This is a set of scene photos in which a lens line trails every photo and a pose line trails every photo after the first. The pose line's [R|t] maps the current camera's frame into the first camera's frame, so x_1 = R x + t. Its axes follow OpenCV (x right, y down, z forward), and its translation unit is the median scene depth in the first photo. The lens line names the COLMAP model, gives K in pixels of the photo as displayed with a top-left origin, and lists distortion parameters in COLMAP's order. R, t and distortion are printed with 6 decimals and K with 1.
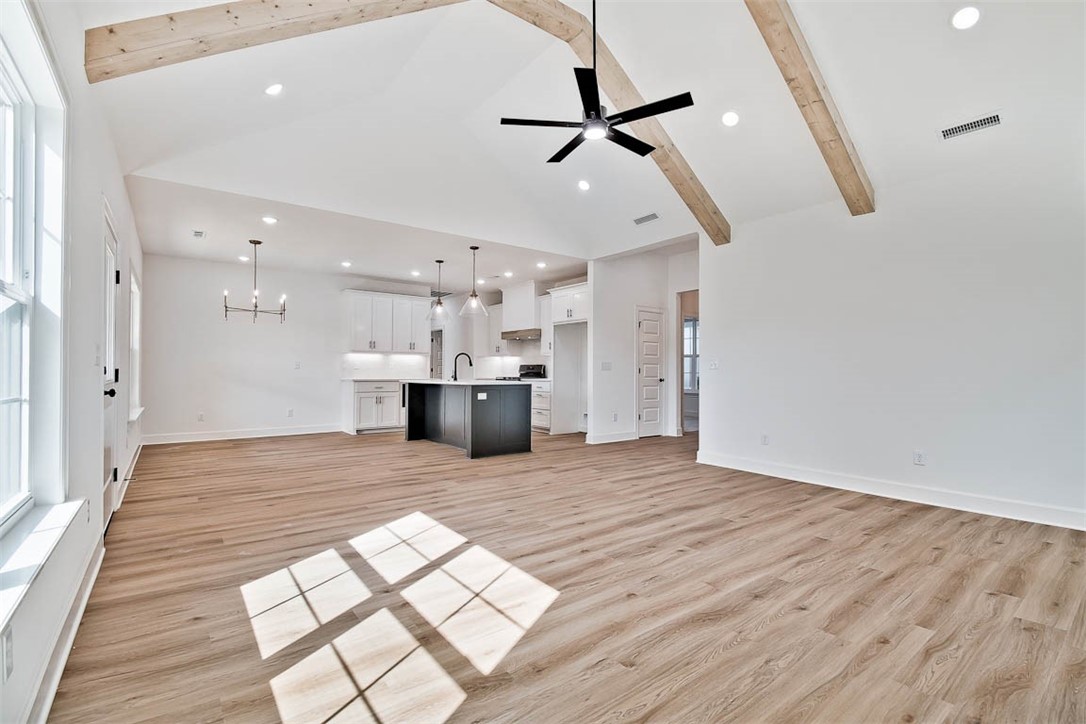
lens RADIAL K [[486.3, 0, 539.3], [0, 486.3, 367.5], [0, 0, 1]] dist [-0.004492, -0.001425]
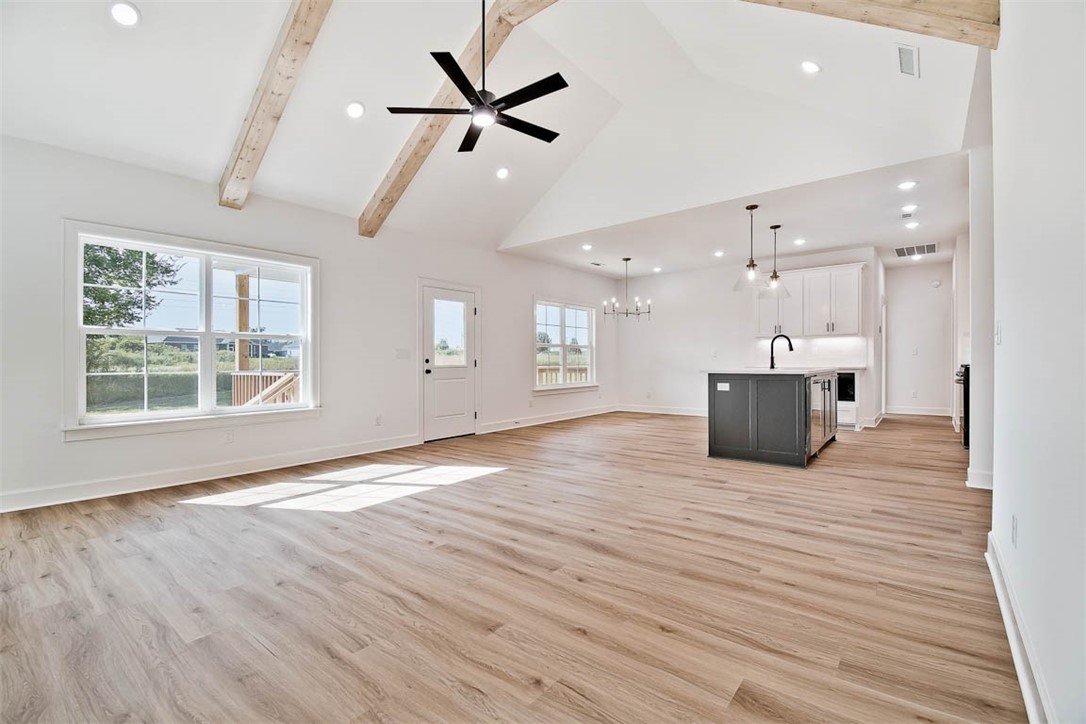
lens RADIAL K [[486.3, 0, 538.3], [0, 486.3, 363.0], [0, 0, 1]] dist [-0.004492, -0.001425]
pose [[0.231206, -0.006290, -0.972884, 1.111930], [0.016047, 0.999868, -0.002651, 0.026522], [0.972772, -0.014999, 0.231276, 0.865129]]
